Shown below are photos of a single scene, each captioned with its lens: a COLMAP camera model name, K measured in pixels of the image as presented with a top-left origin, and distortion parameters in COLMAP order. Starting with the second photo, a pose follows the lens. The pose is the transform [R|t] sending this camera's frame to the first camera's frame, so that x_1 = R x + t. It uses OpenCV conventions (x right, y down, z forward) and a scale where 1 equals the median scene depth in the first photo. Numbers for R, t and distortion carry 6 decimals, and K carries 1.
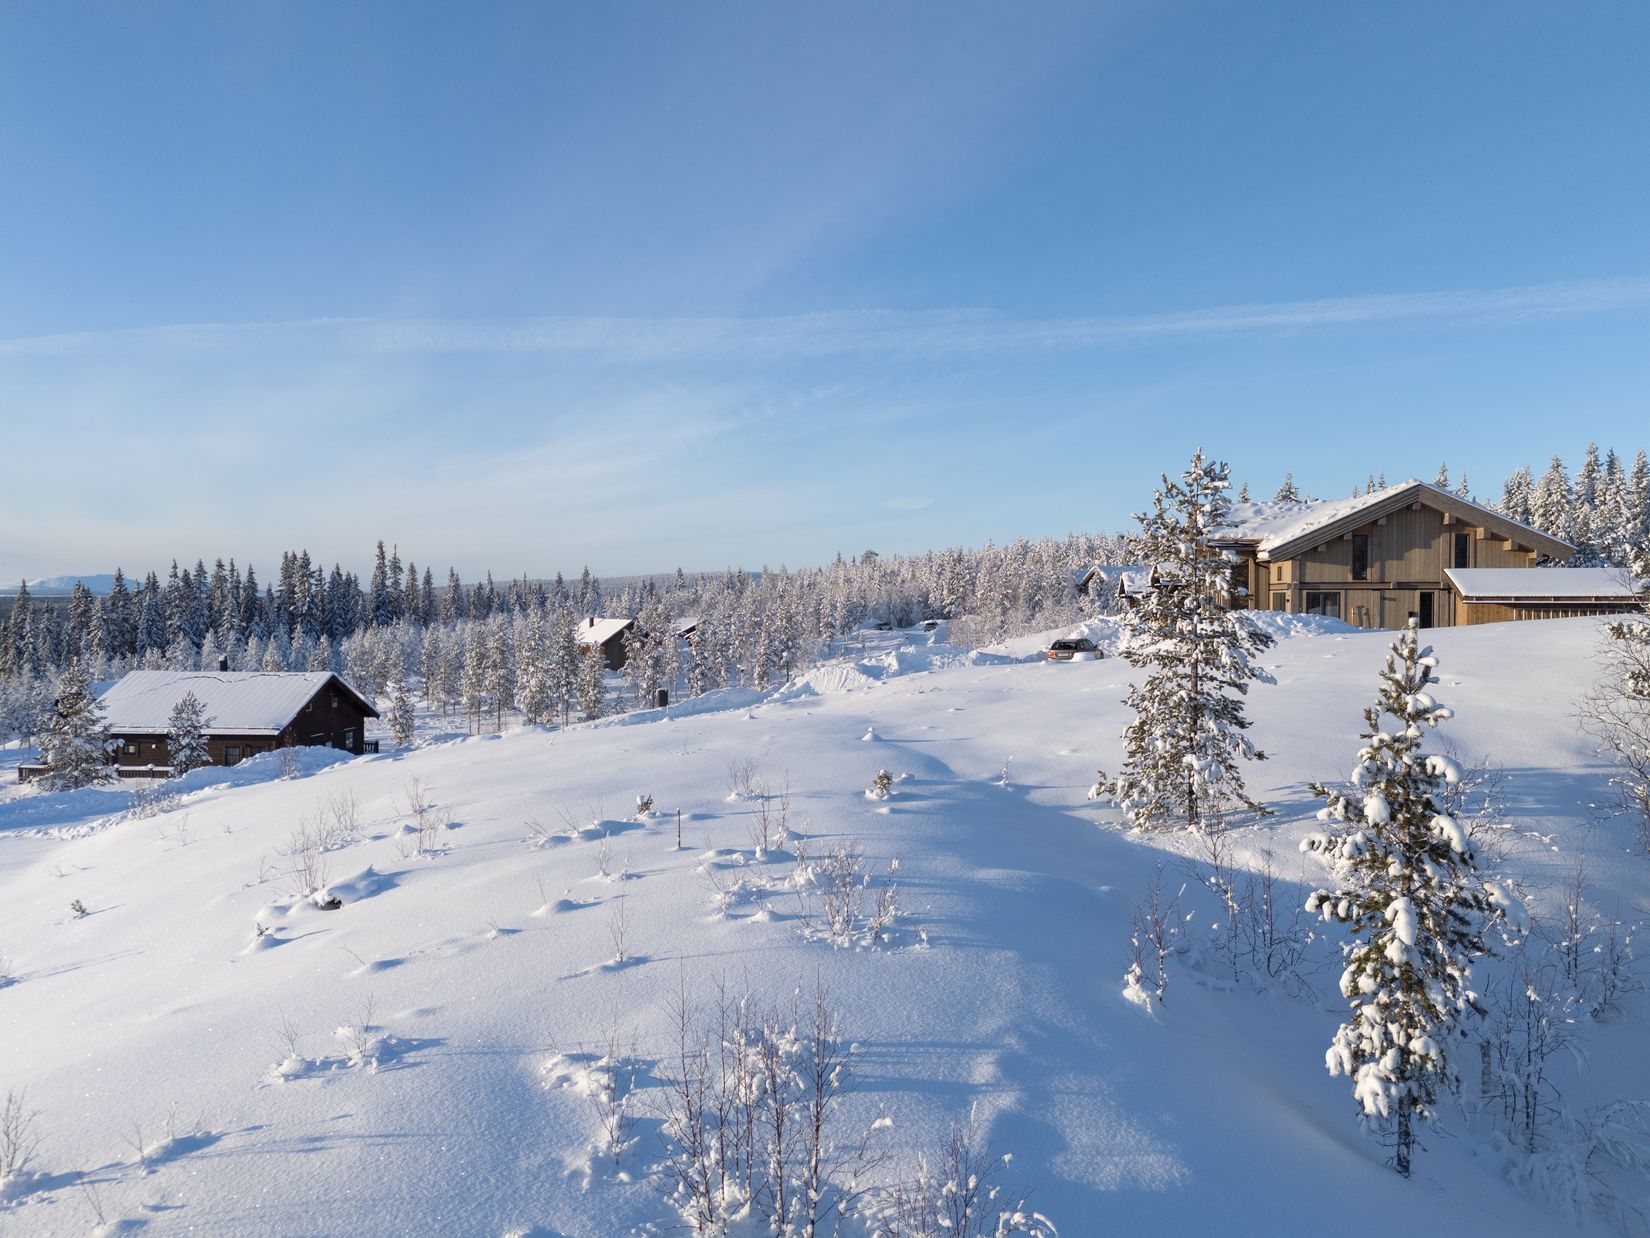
lens RADIAL K [[1204.5, 0, 824.0], [0, 1204.5, 617.3], [0, 0, 1]] dist [0.077929, -0.063982]
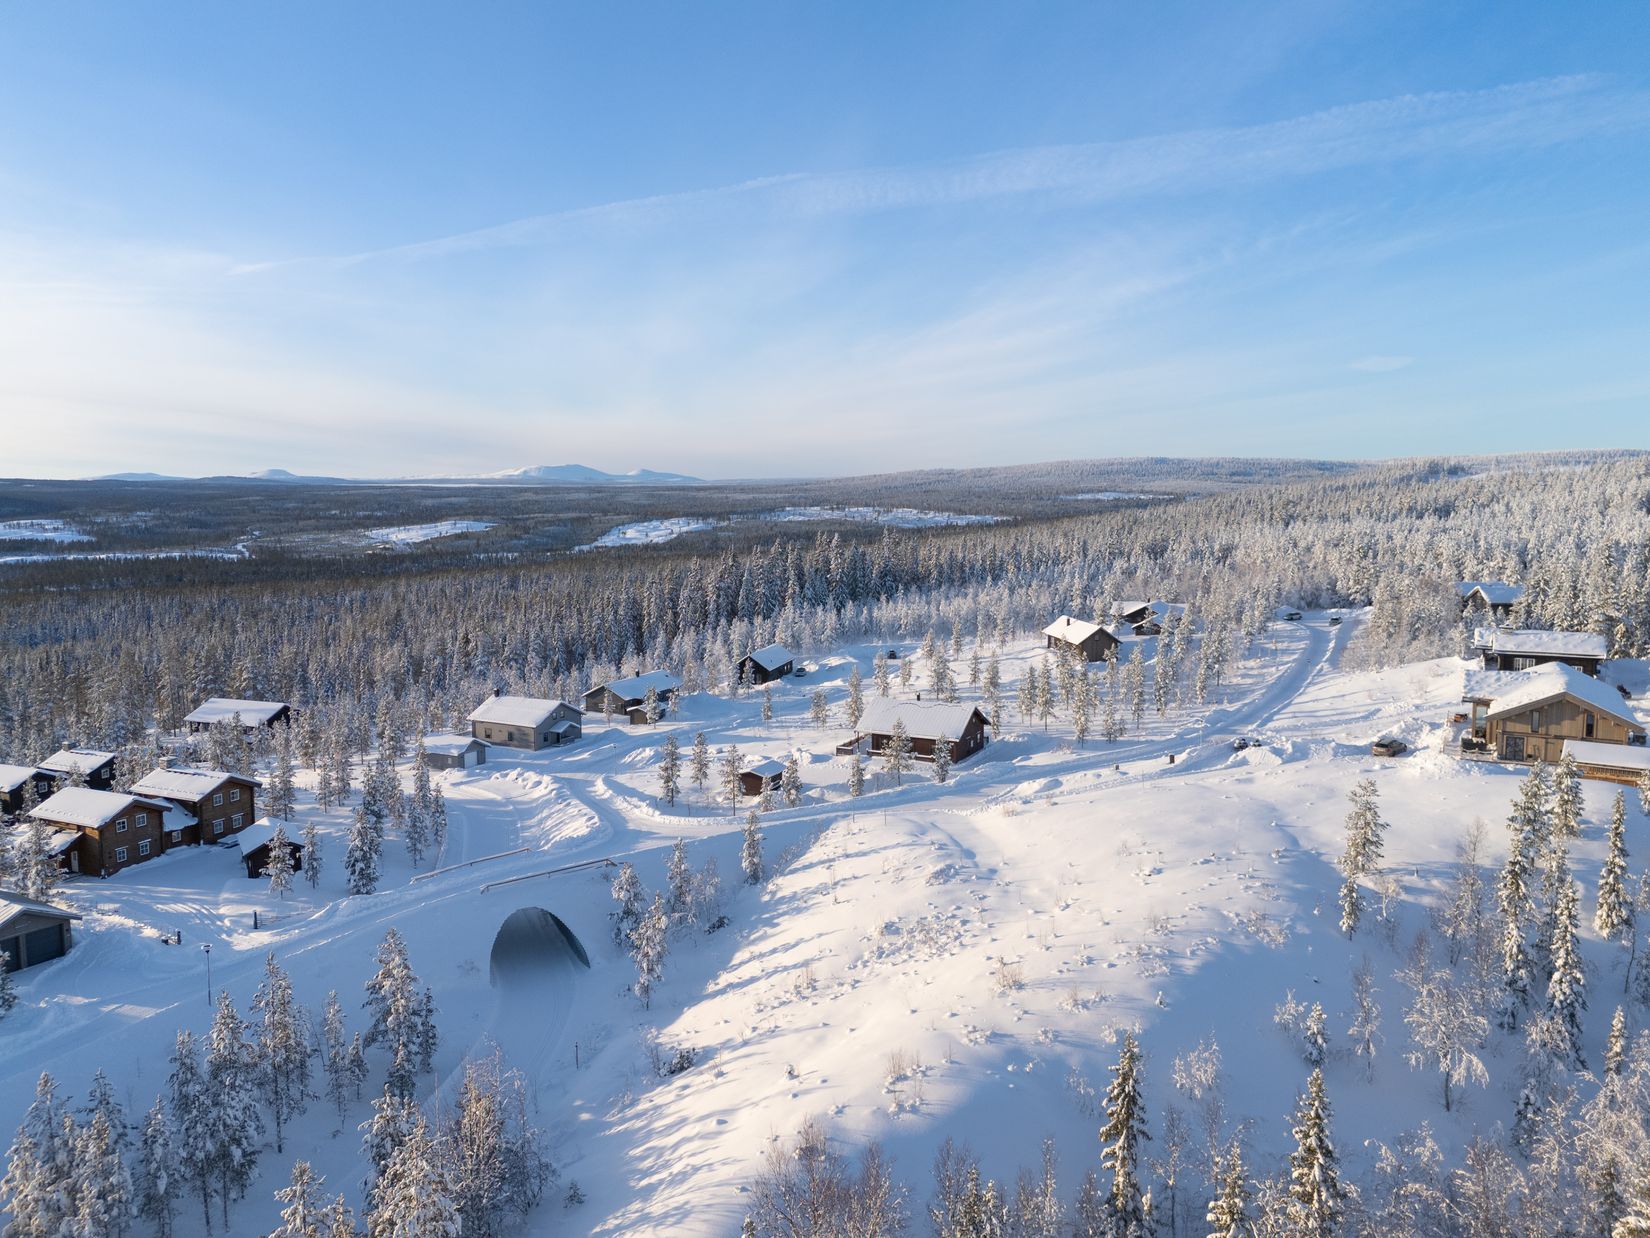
lens RADIAL K [[1204.5, 0, 821.5], [0, 1204.5, 620.8], [0, 0, 1]] dist [0.077929, -0.063982]
pose [[0.947331, 0.028826, -0.318957, -0.068914], [0.003228, 0.995031, 0.099515, -0.628592], [0.320241, -0.095303, 0.942530, -1.937230]]
